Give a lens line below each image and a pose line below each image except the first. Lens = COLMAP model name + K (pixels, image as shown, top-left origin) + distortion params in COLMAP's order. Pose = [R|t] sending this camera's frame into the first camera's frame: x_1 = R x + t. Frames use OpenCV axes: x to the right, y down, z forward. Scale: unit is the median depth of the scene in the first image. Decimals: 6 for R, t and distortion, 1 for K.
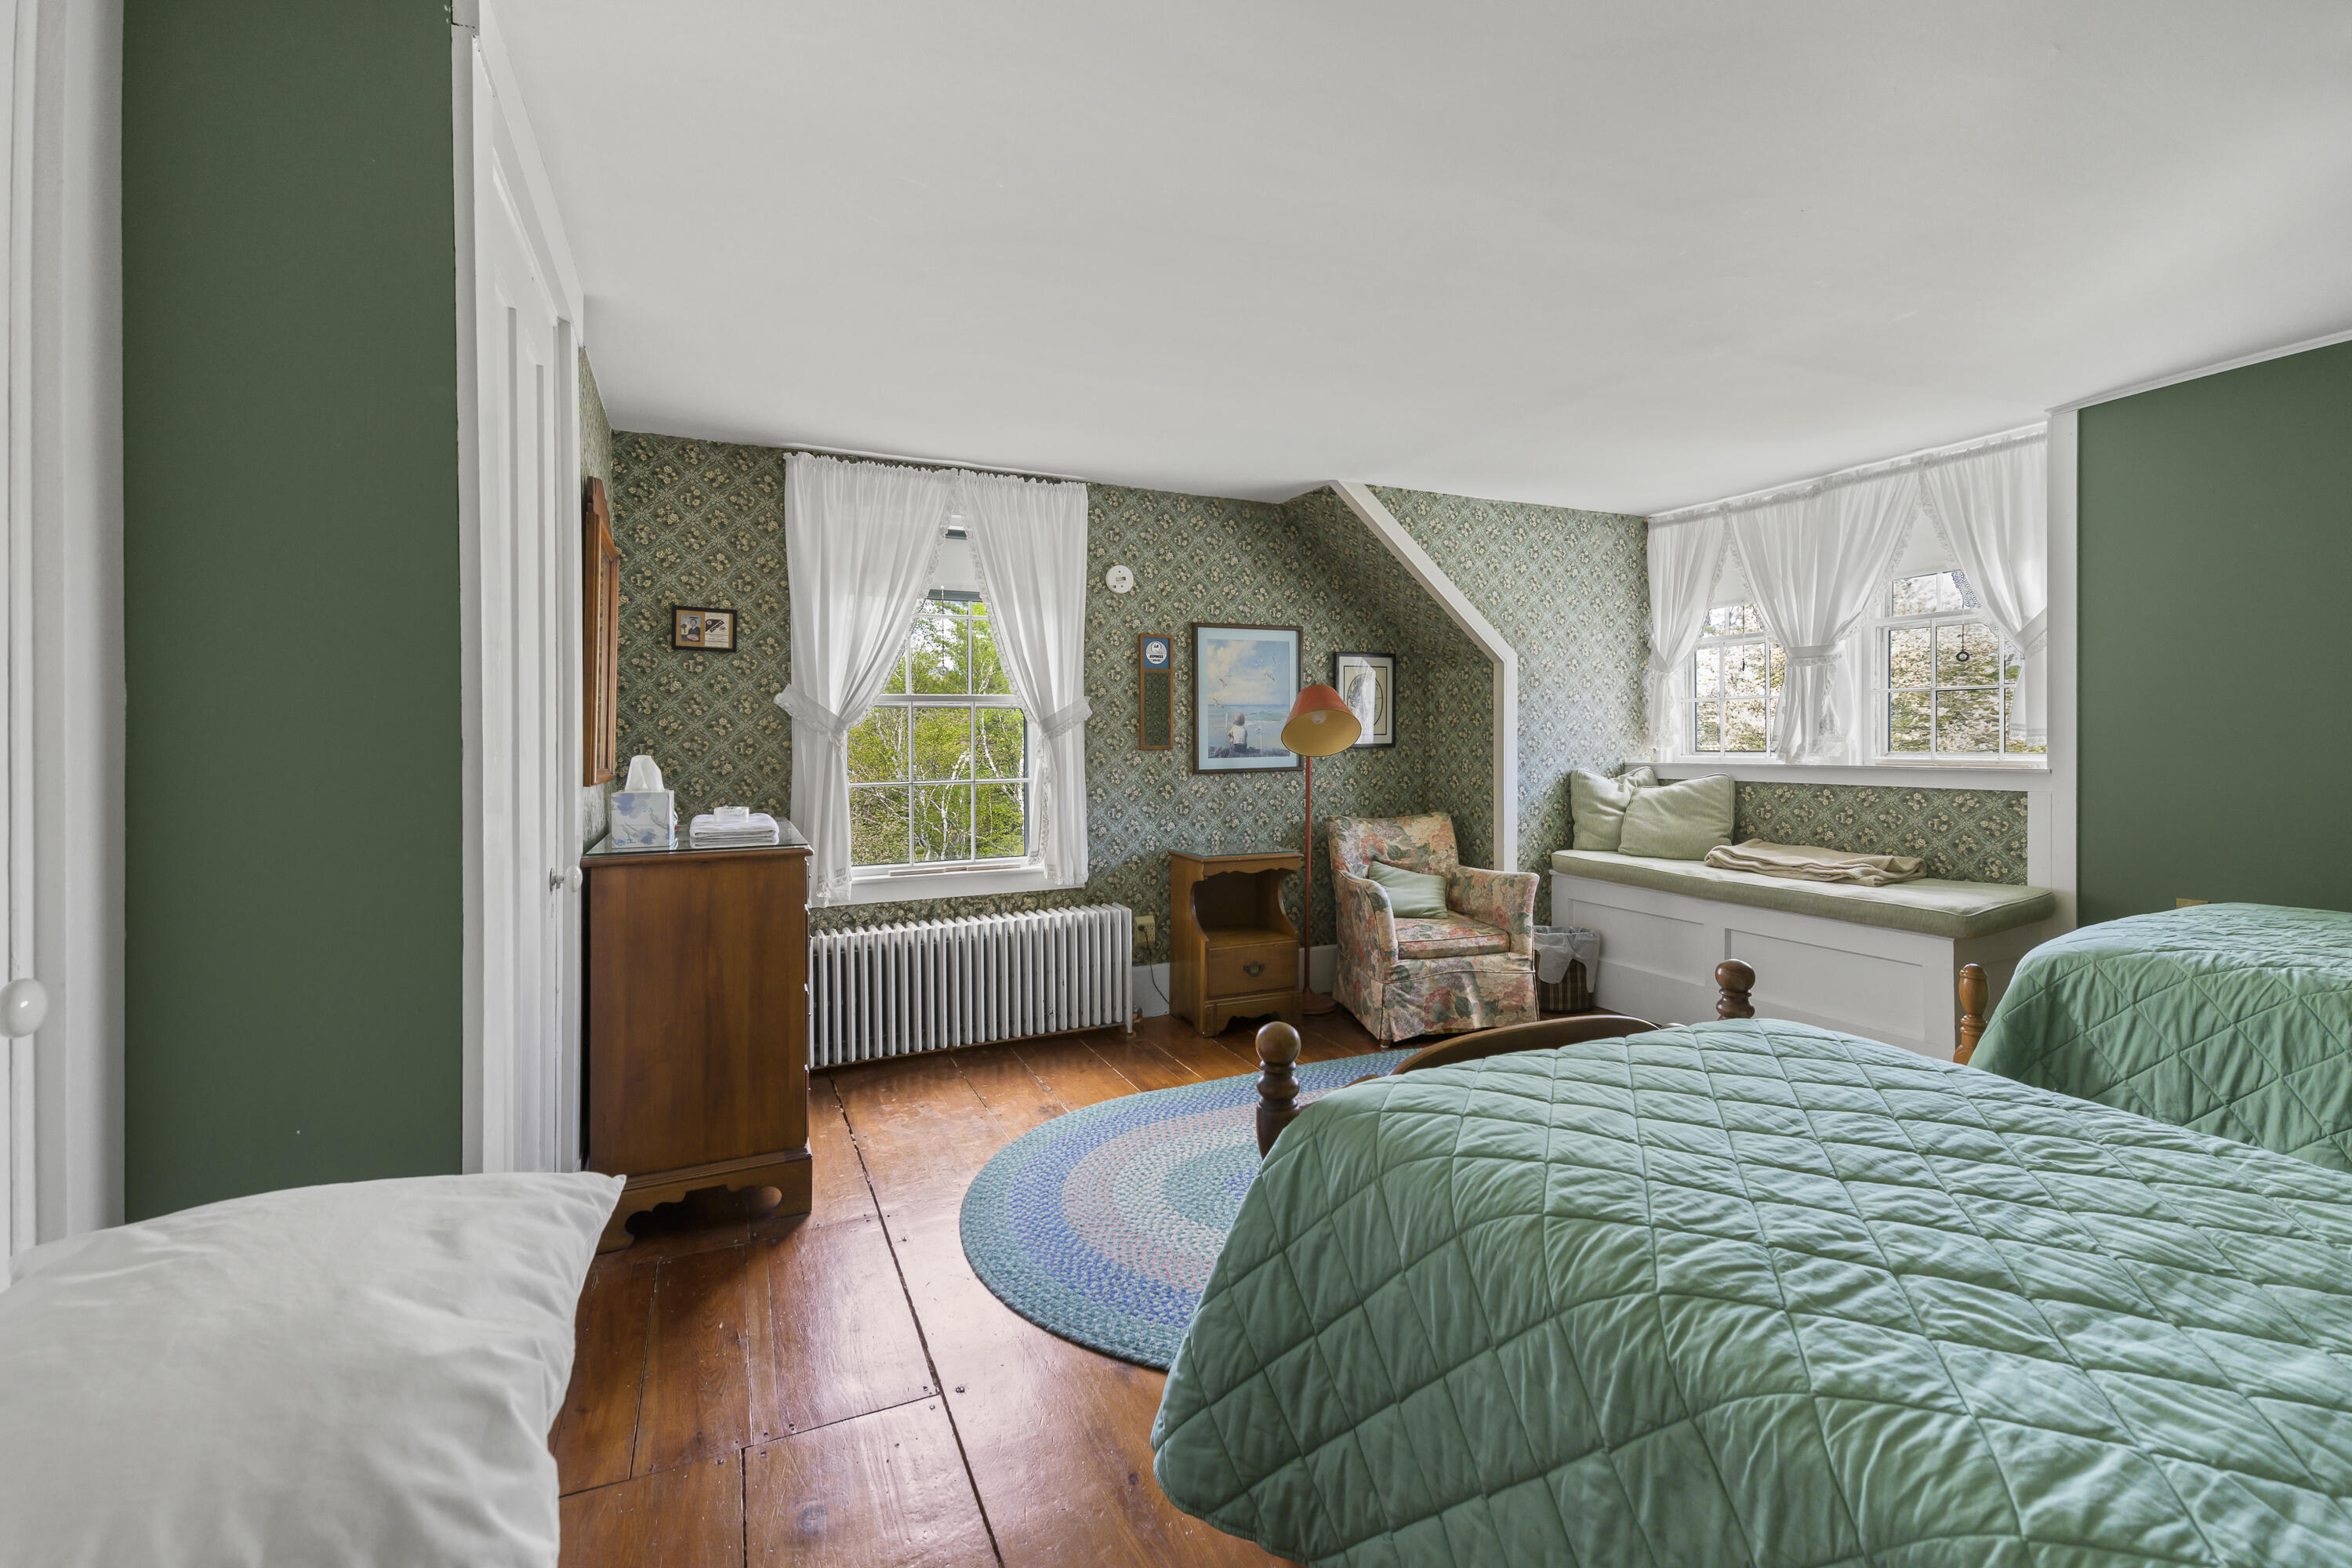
lens RADIAL K [[948.7, 0, 1196.8], [0, 948.7, 757.2], [0, 0, 1]] dist [0.002957, -0.000460]
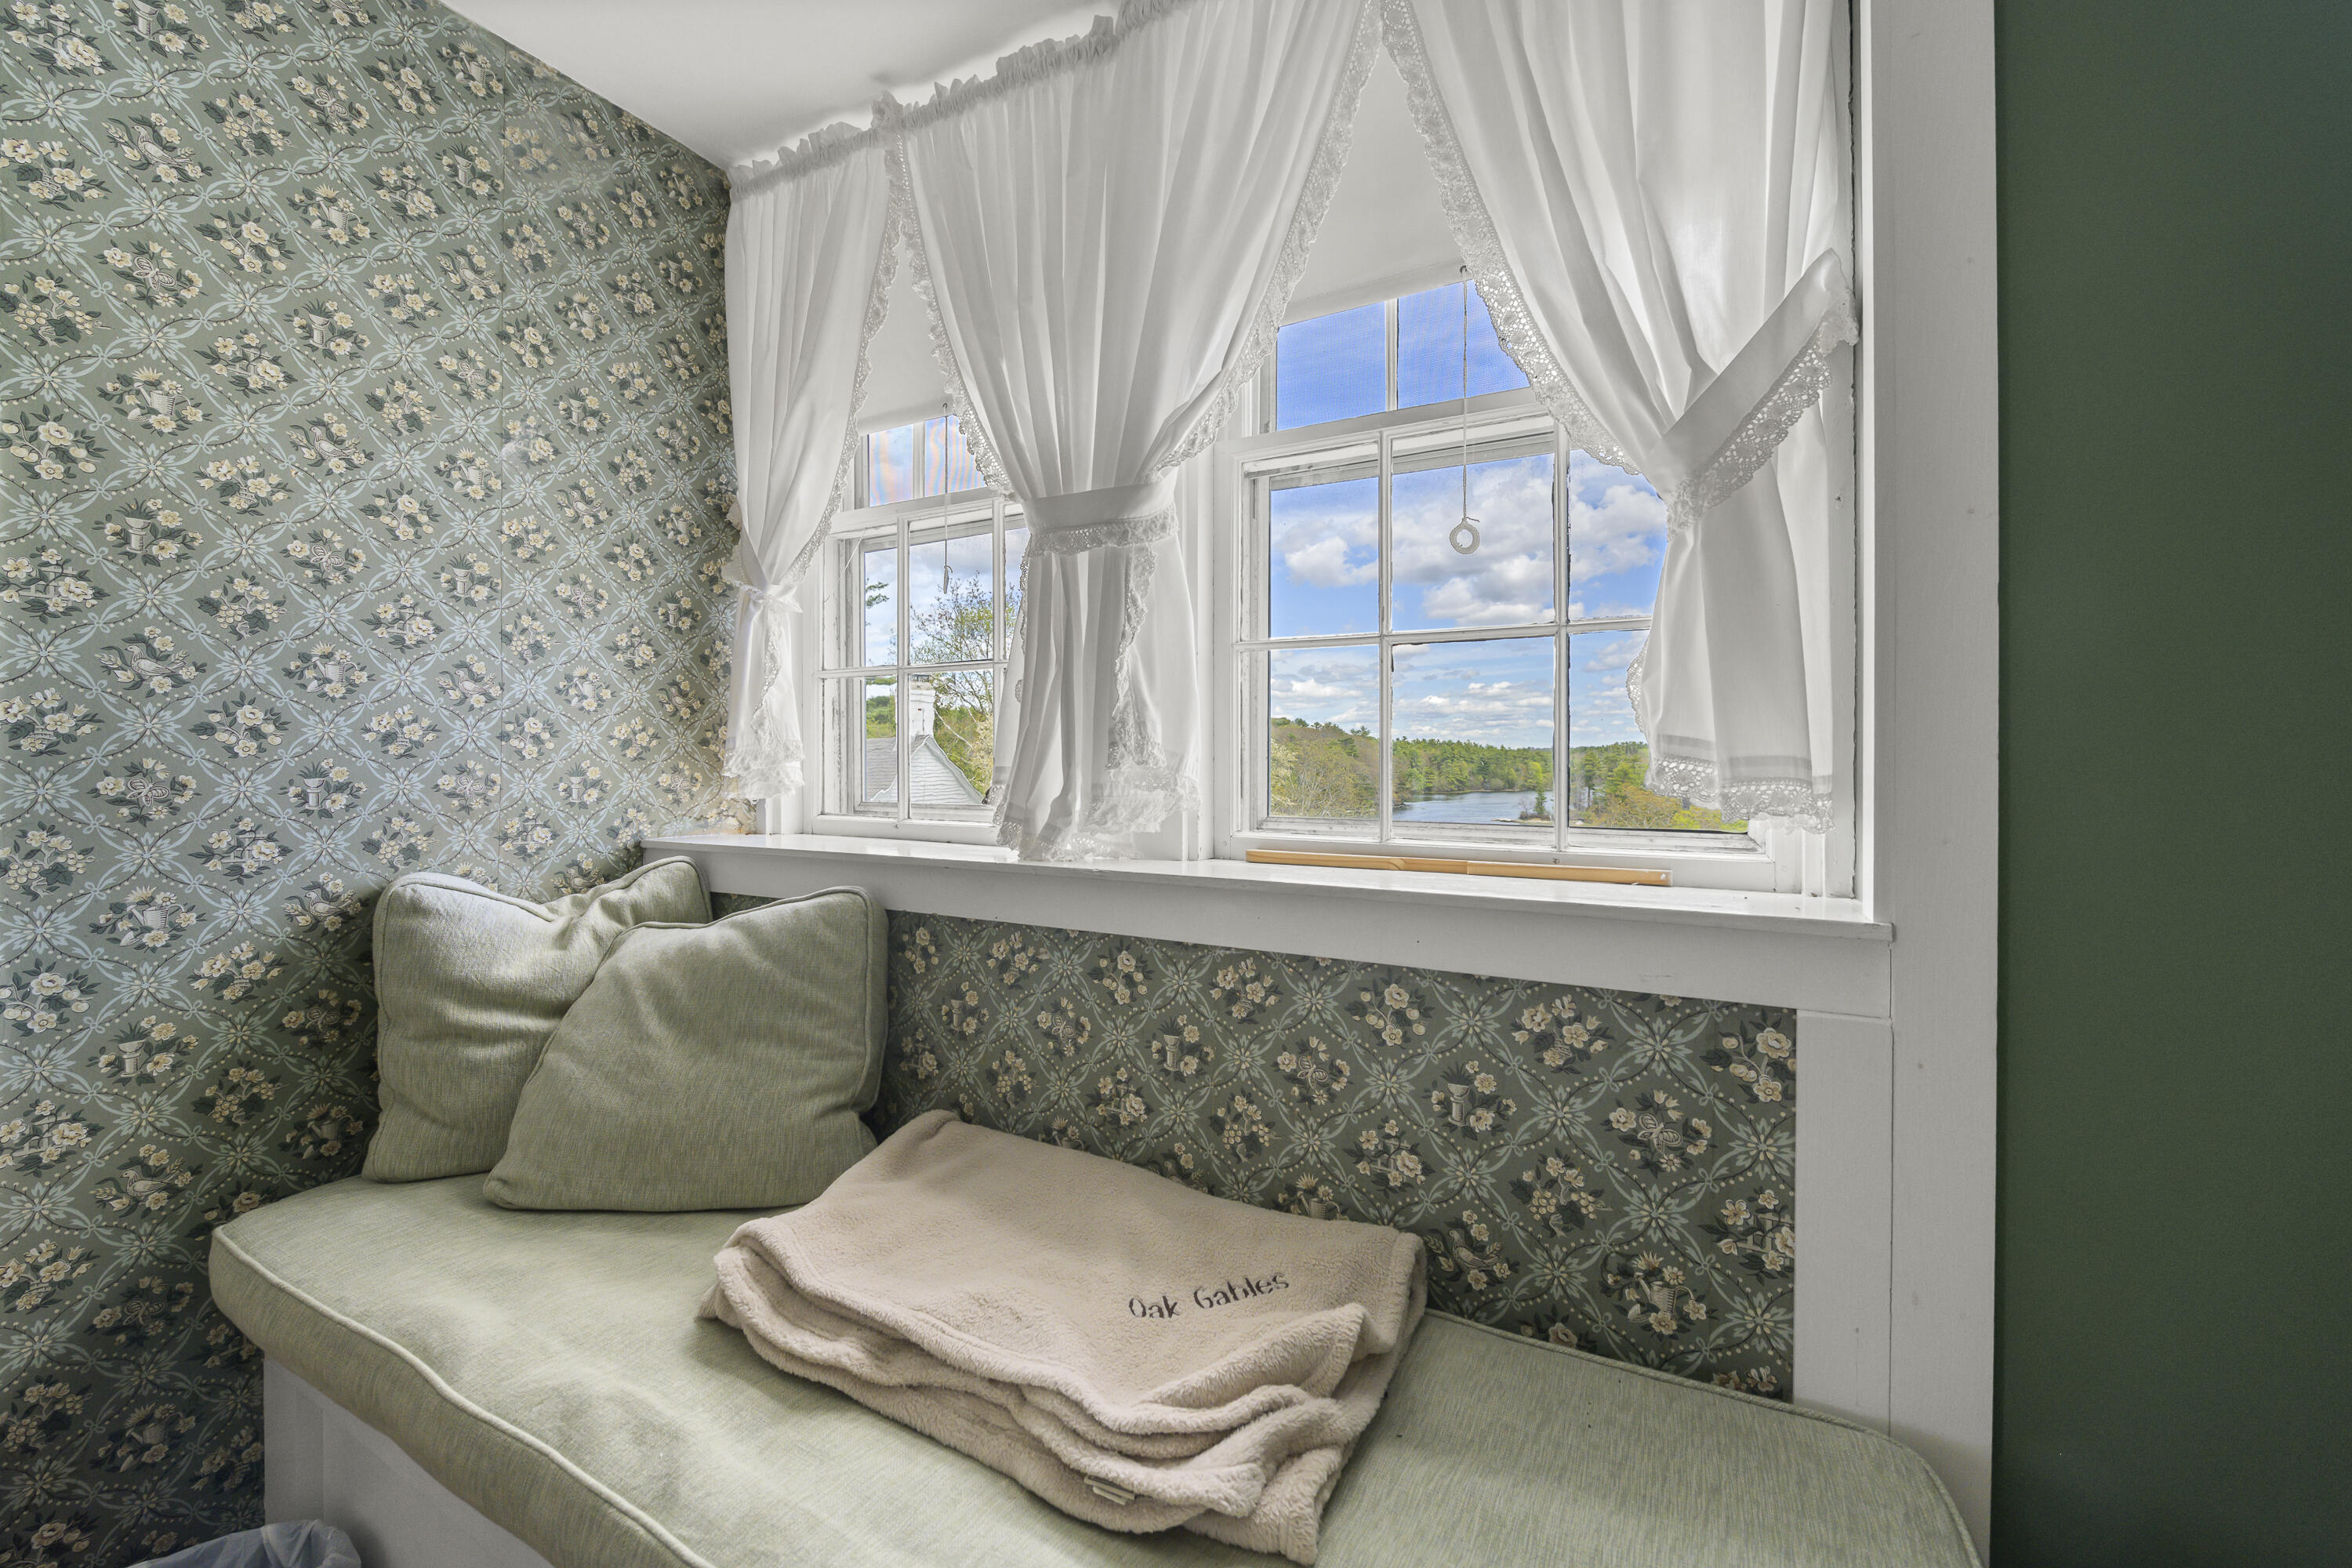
lens RADIAL K [[948.7, 0, 1178.2], [0, 948.7, 783.6], [0, 0, 1]] dist [0.002957, -0.000460]
pose [[0.815477, -0.000231, 0.578790, 0.483811], [-0.000577, 0.999999, 0.001211, -0.018416], [-0.578790, -0.001322, 0.815476, 0.717590]]
